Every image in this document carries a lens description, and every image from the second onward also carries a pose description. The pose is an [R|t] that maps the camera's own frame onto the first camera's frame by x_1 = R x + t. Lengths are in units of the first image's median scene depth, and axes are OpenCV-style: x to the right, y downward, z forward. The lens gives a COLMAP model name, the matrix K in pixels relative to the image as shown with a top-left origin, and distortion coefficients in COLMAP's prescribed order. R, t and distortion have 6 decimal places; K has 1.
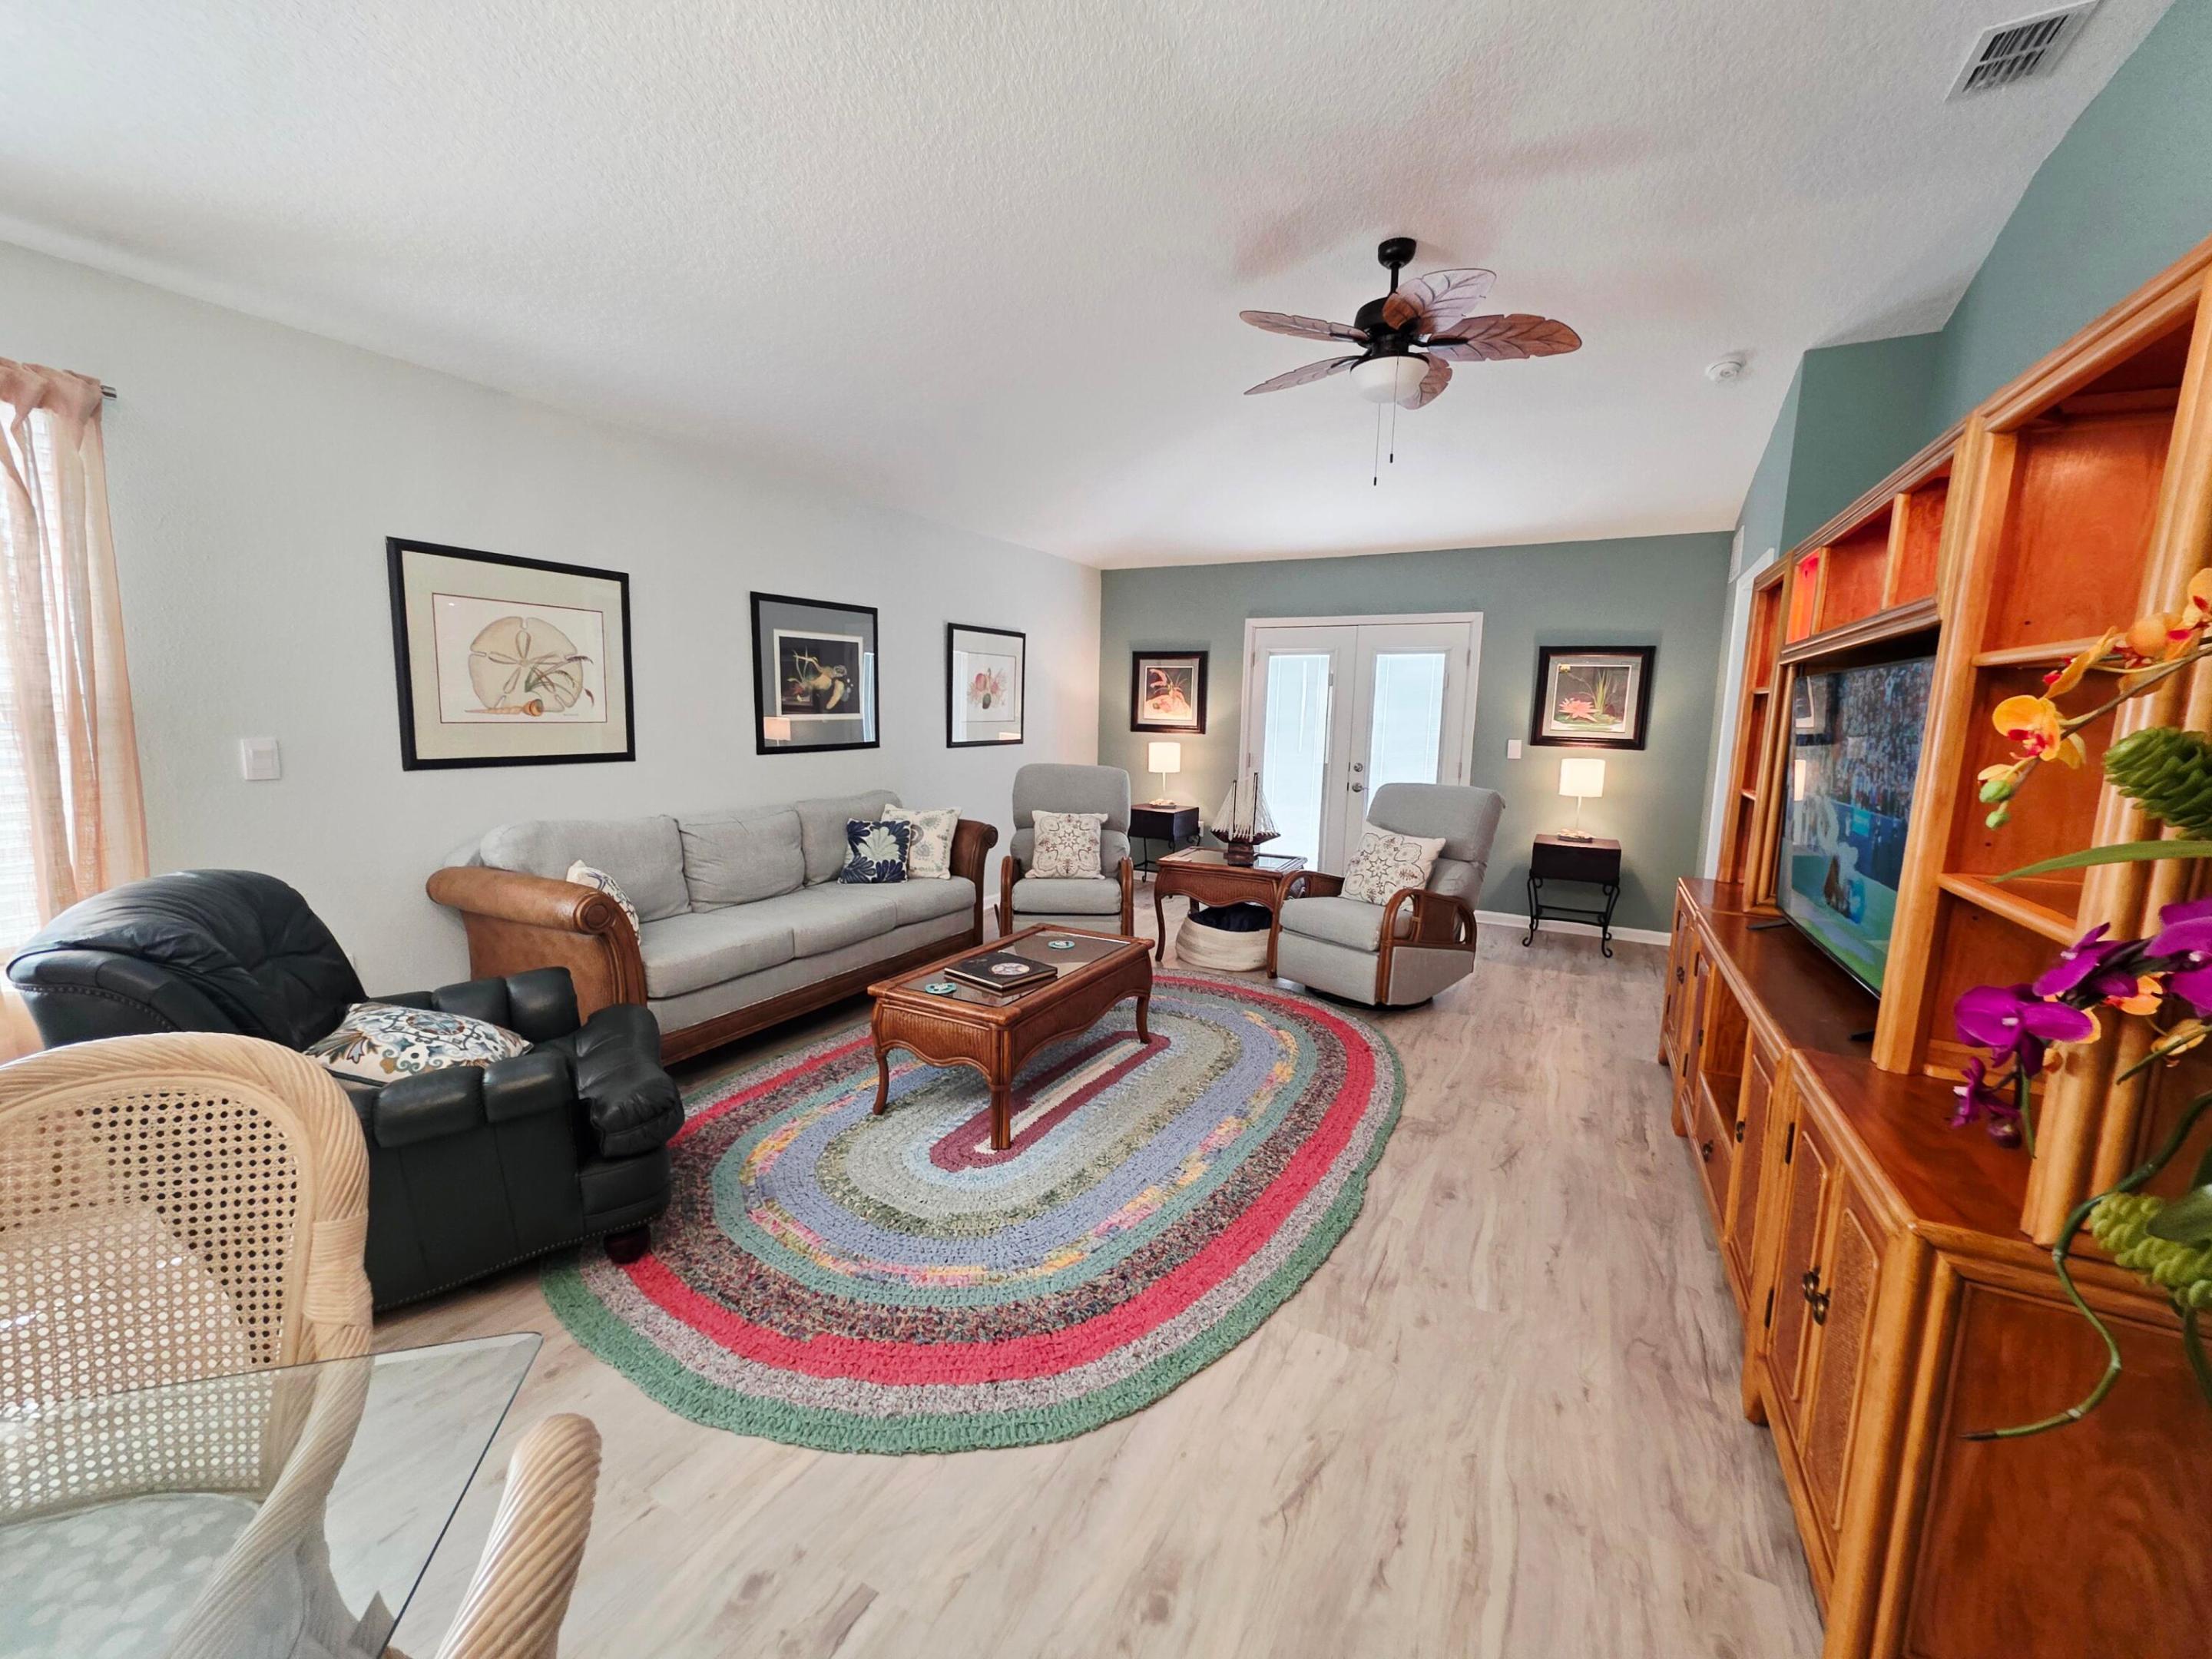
lens RADIAL K [[878.8, 0, 1118.8], [0, 878.8, 832.9], [0, 0, 1]] dist [0.005958, -0.000320]
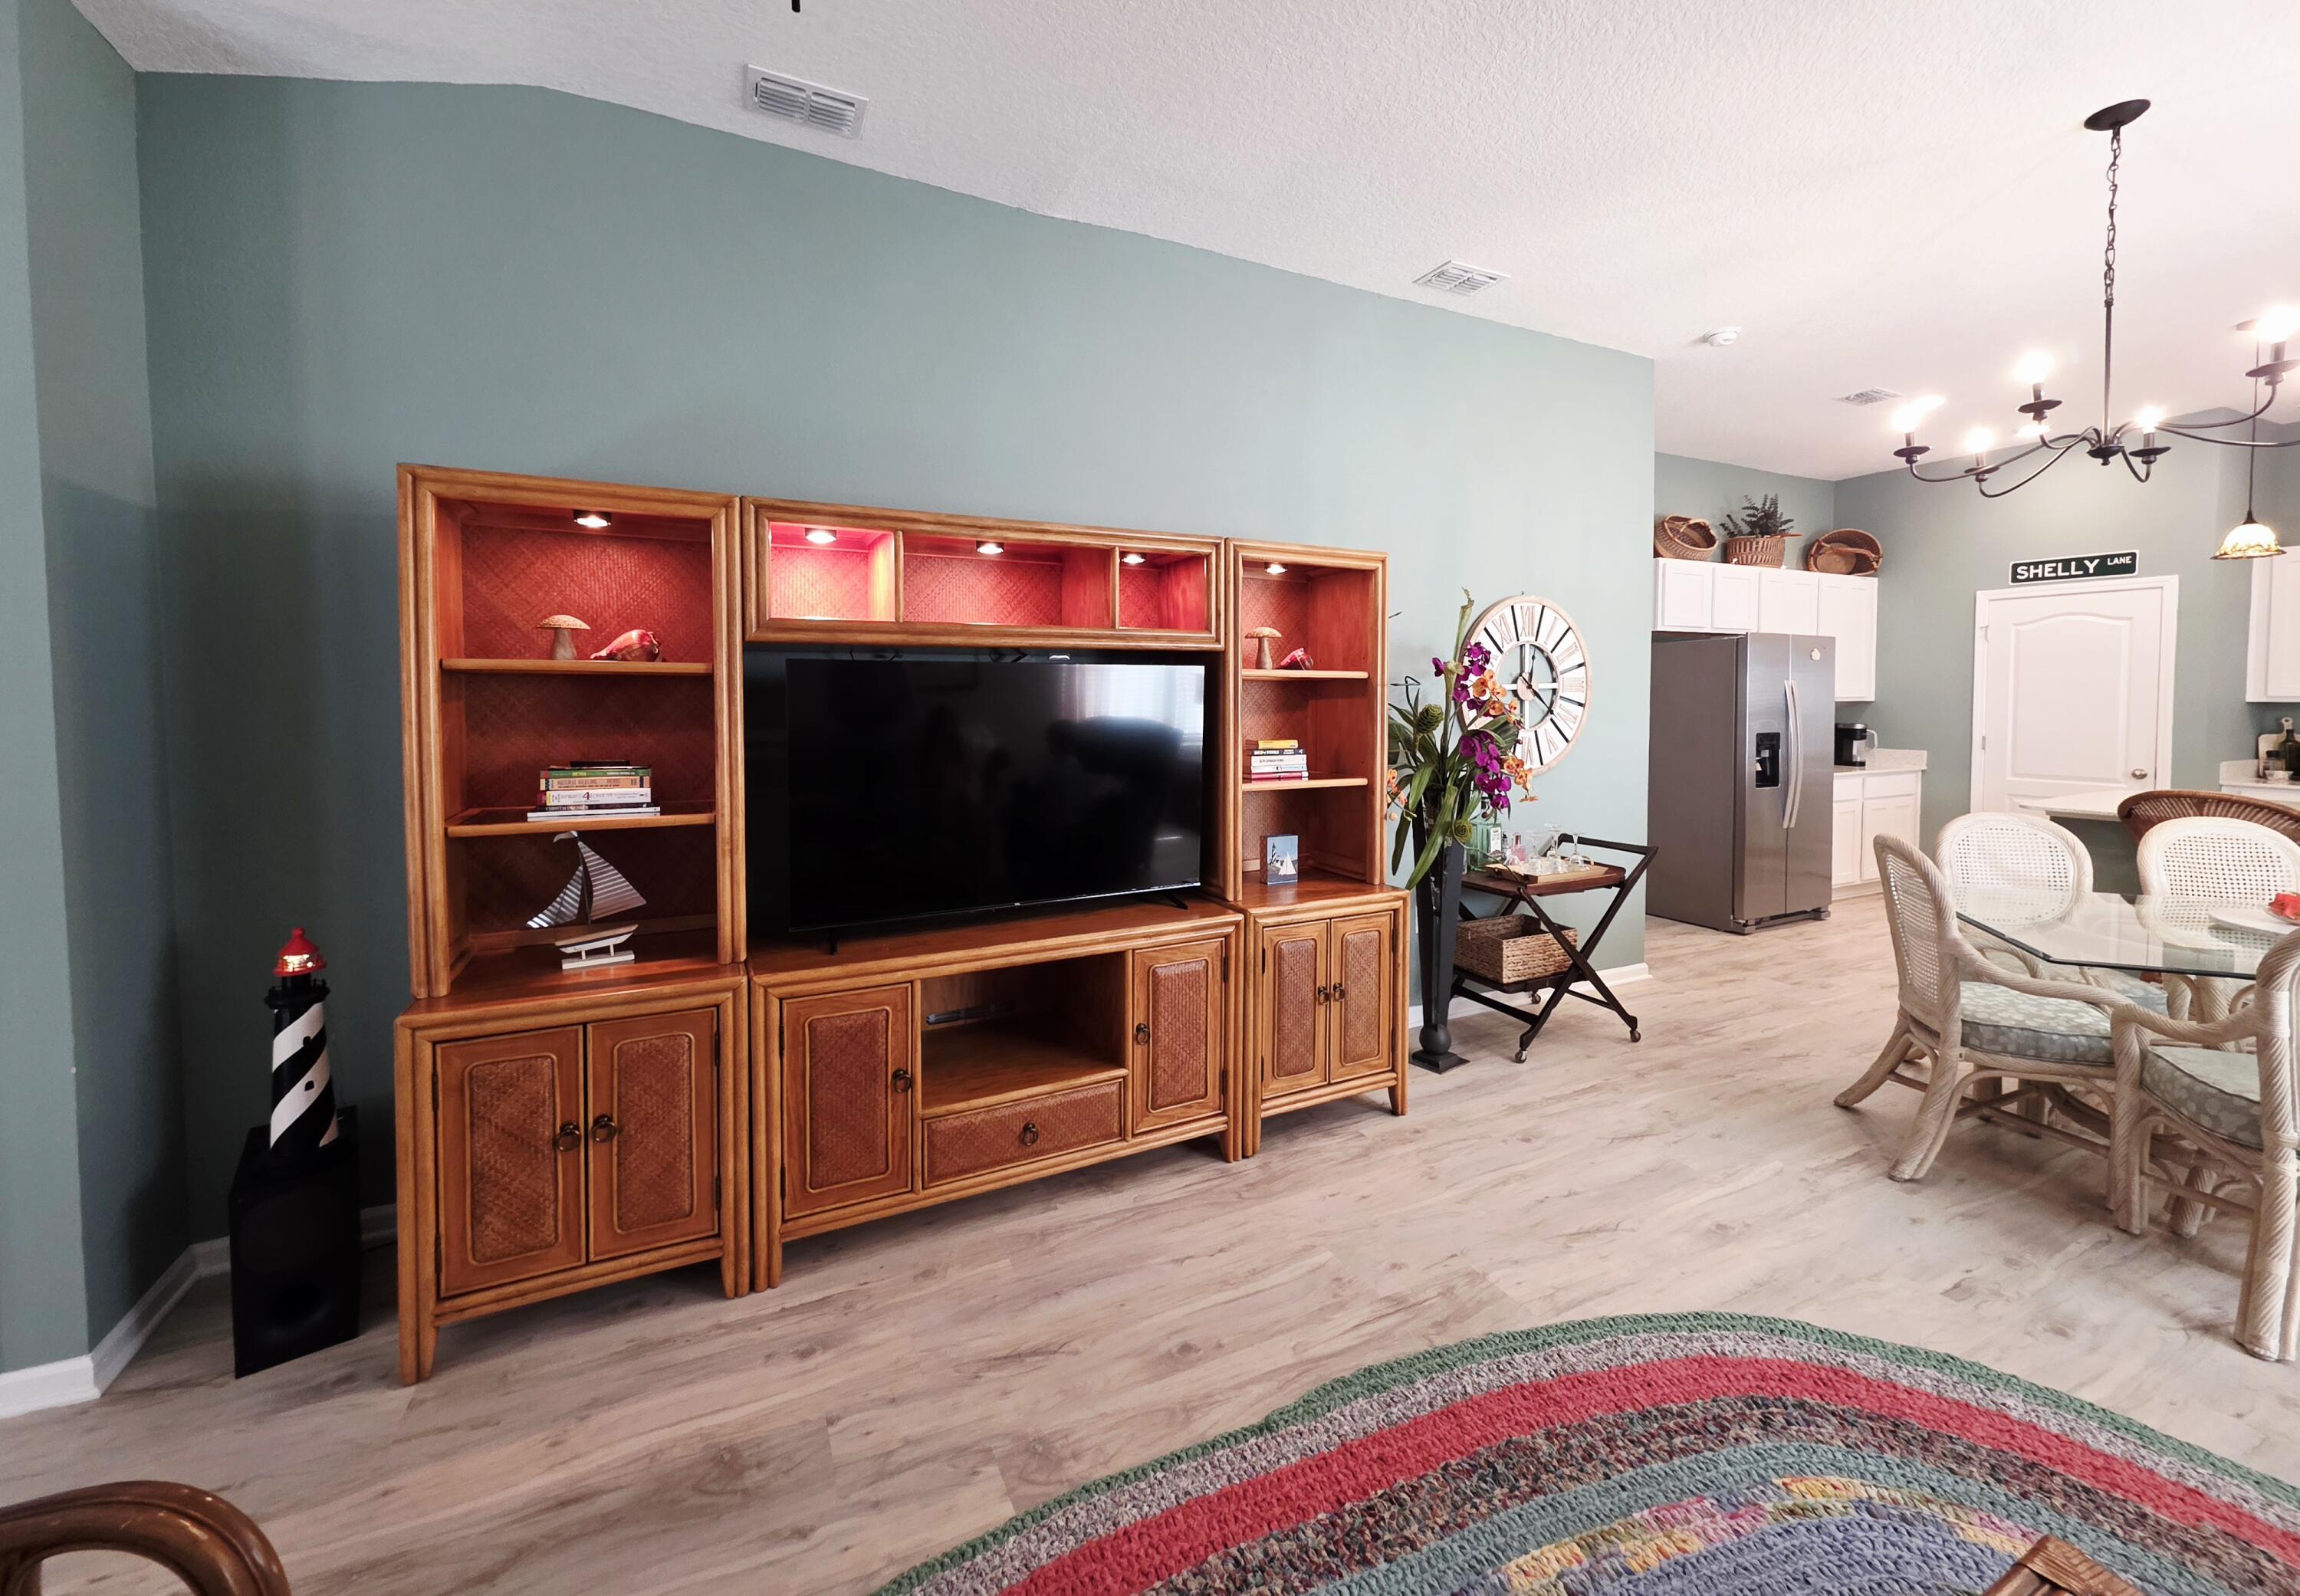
lens RADIAL K [[904.7, 0, 1146.3], [0, 904.7, 727.8], [0, 0, 1]] dist [0.003379, -0.001083]
pose [[-0.804469, -0.042725, 0.592456, -0.023036], [0.068564, 0.984064, 0.164065, -0.180247], [-0.590024, 0.172607, -0.788720, 1.161814]]
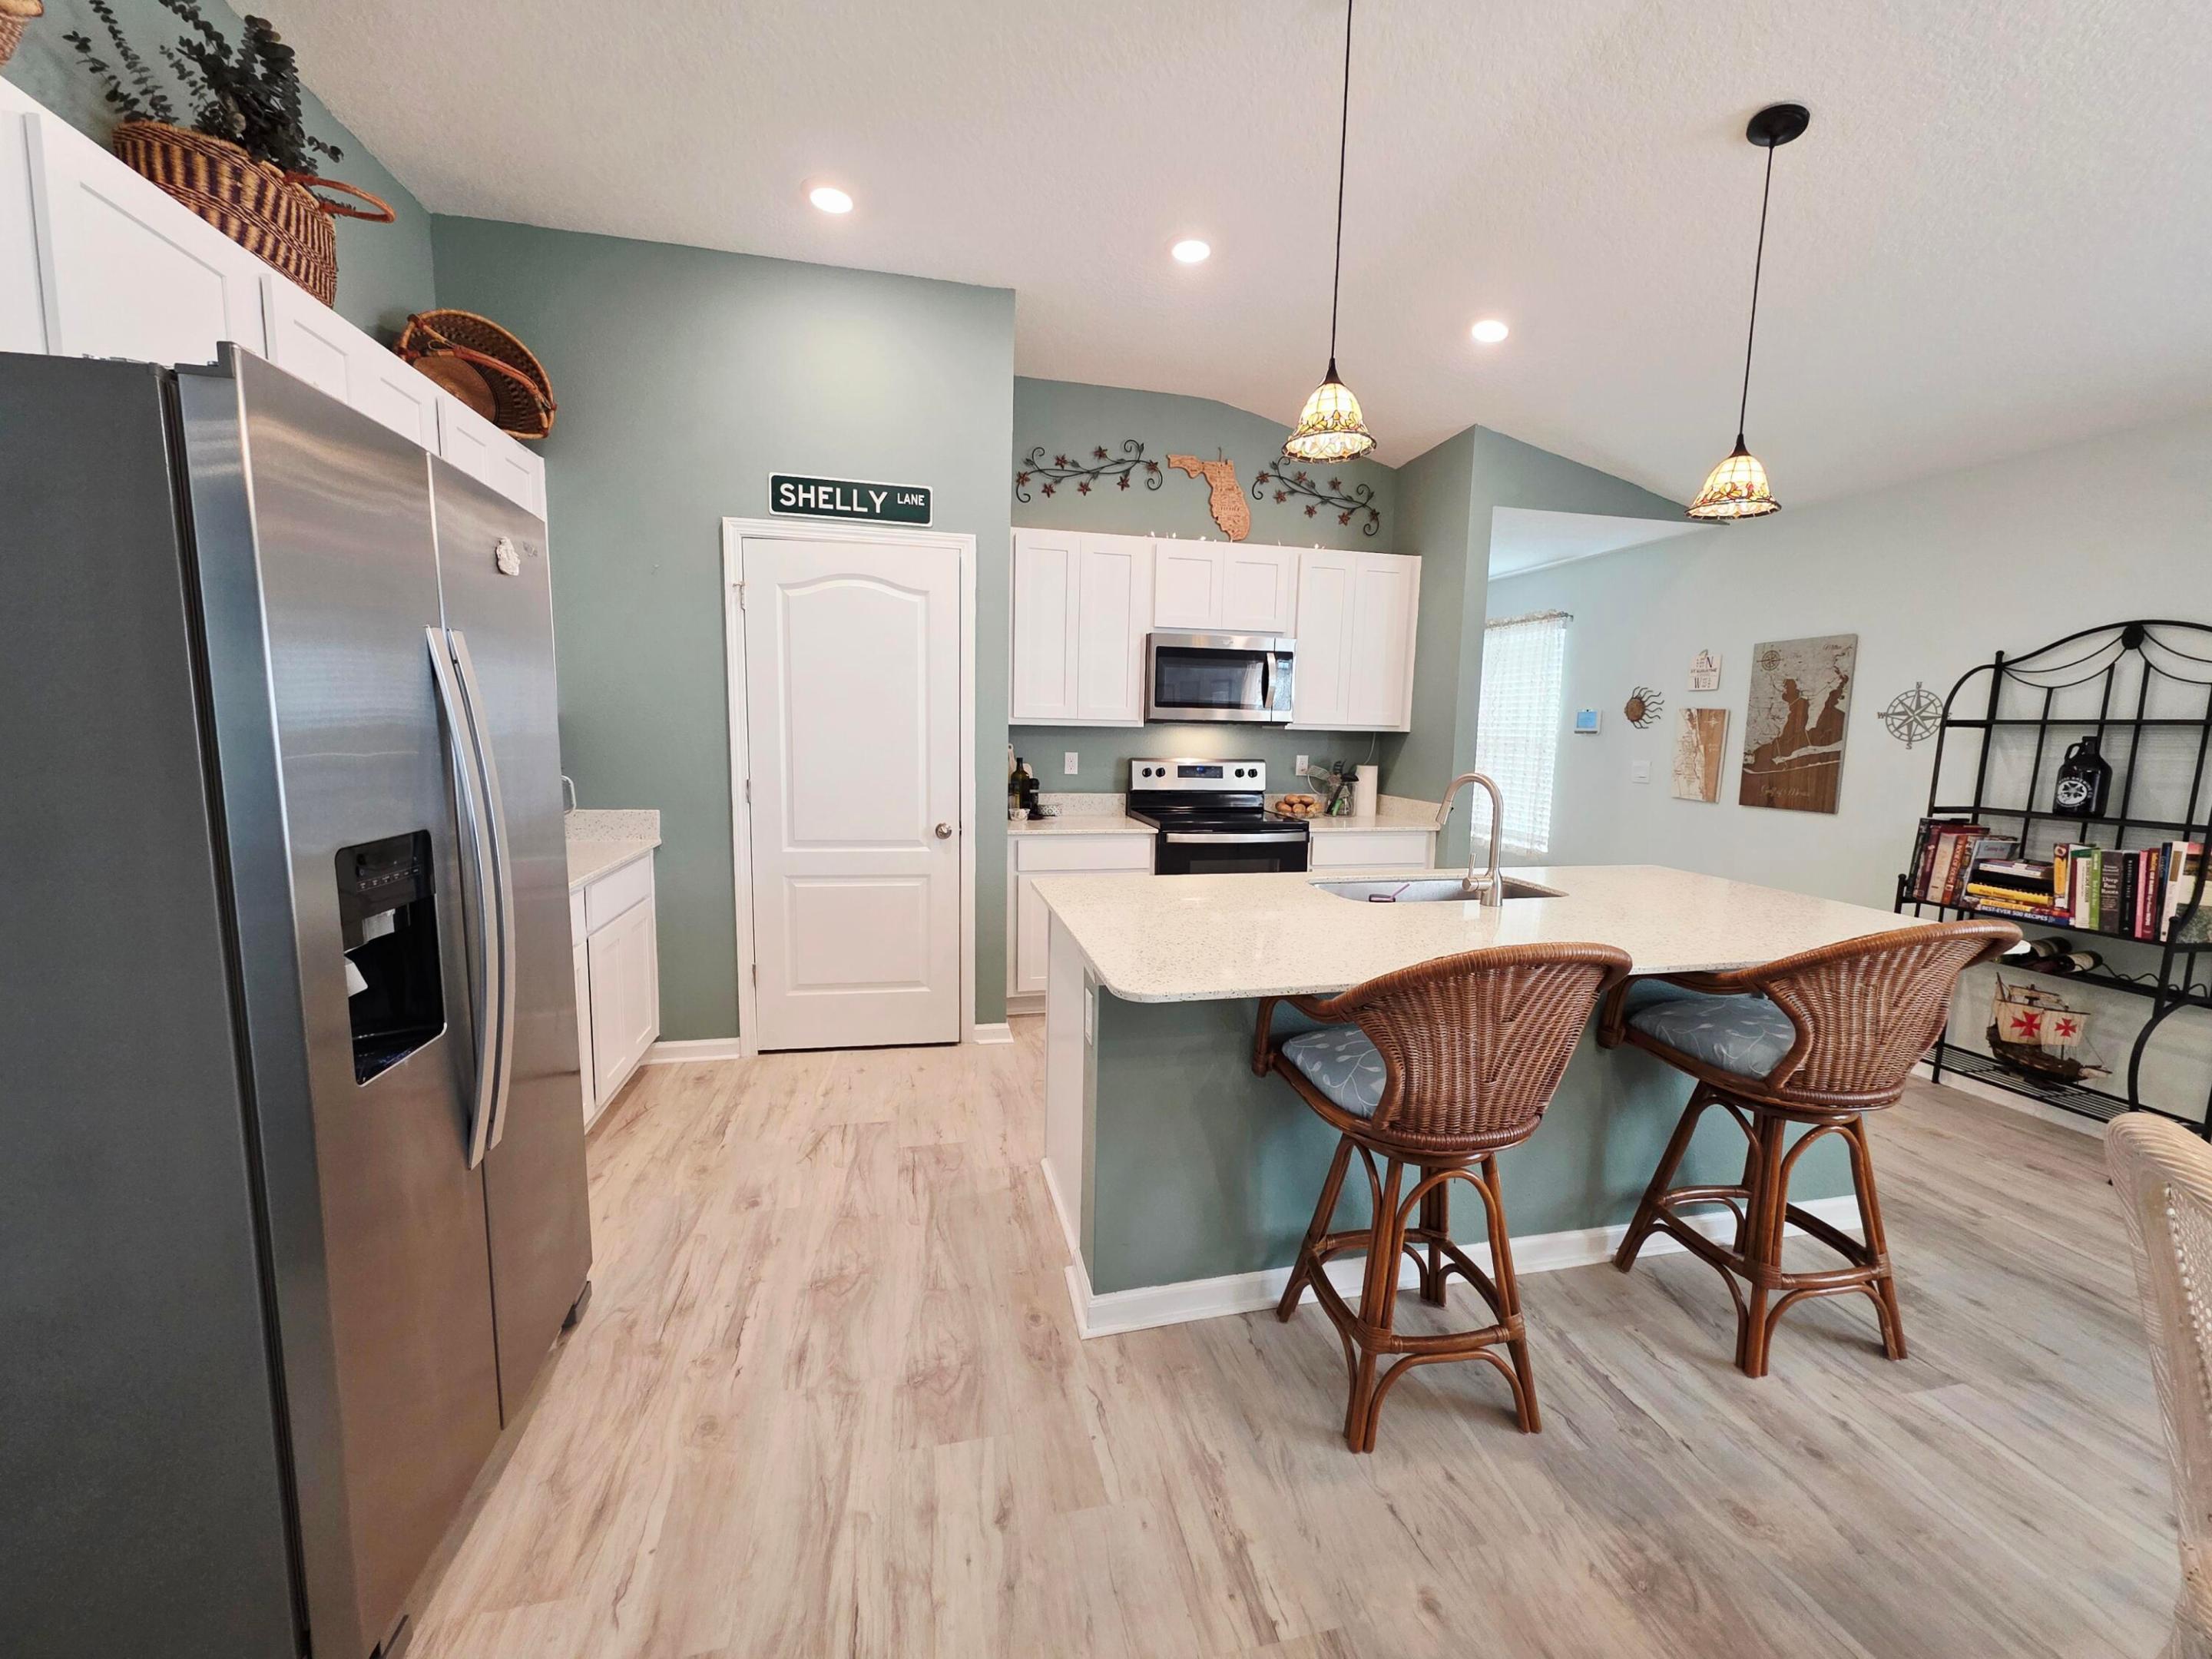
lens RADIAL K [[878.8, 0, 1109.1], [0, 878.8, 829.3], [0, 0, 1]] dist [0.005958, -0.000320]
pose [[-0.755537, 0.038761, -0.653958, 0.052474], [-0.131008, 0.969144, 0.208800, 0.040490], [0.641873, 0.243430, -0.727146, -0.252404]]
